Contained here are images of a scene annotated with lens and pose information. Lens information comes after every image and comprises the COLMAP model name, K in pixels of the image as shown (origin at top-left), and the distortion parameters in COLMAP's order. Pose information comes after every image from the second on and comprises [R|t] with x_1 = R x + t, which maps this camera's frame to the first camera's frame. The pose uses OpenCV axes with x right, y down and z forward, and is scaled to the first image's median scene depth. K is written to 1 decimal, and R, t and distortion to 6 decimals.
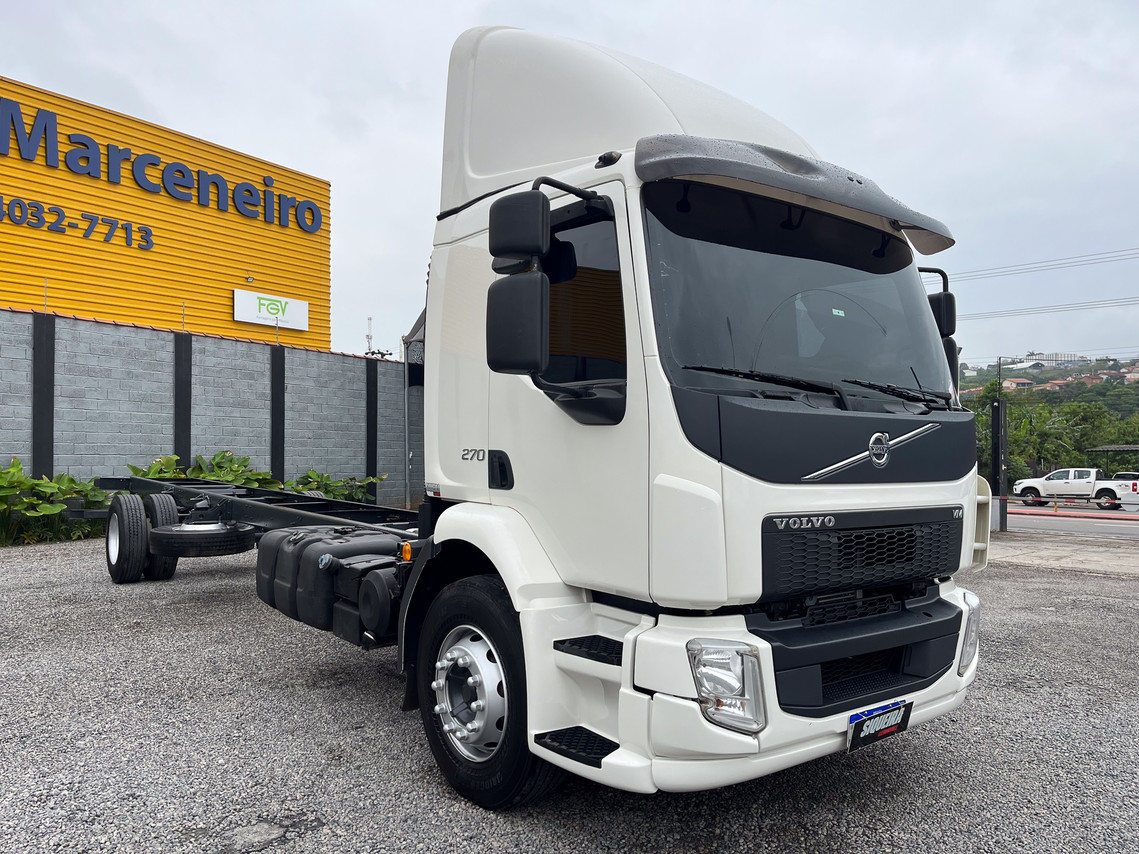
lens RADIAL K [[856.5, 0, 566.4], [0, 856.5, 428.0], [0, 0, 1]] dist [0.068691, -0.086444]
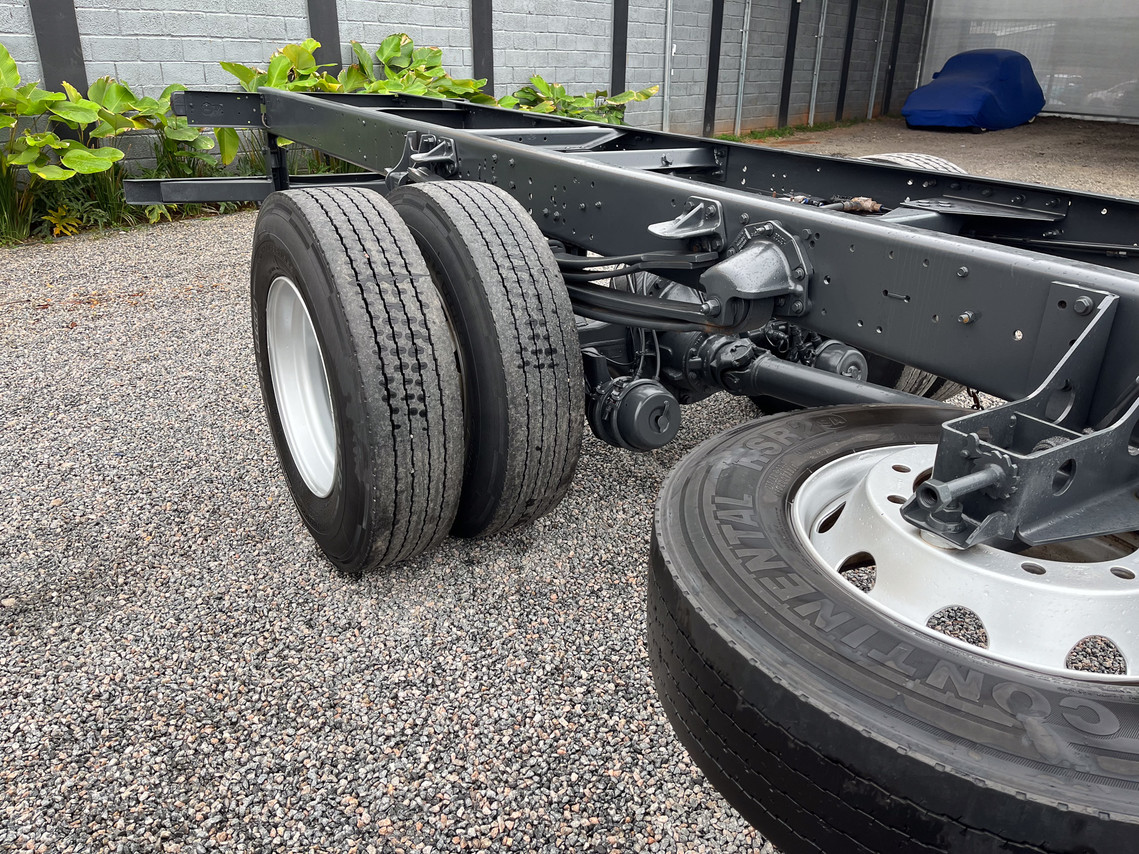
lens RADIAL K [[856.5, 0, 566.4], [0, 856.5, 428.0], [0, 0, 1]] dist [0.068691, -0.086444]
pose [[0.995299, 0.042346, -0.087103, -0.277281], [-0.002033, 0.908283, 0.418352, 0.027019], [0.096830, -0.416208, 0.904099, 0.512441]]
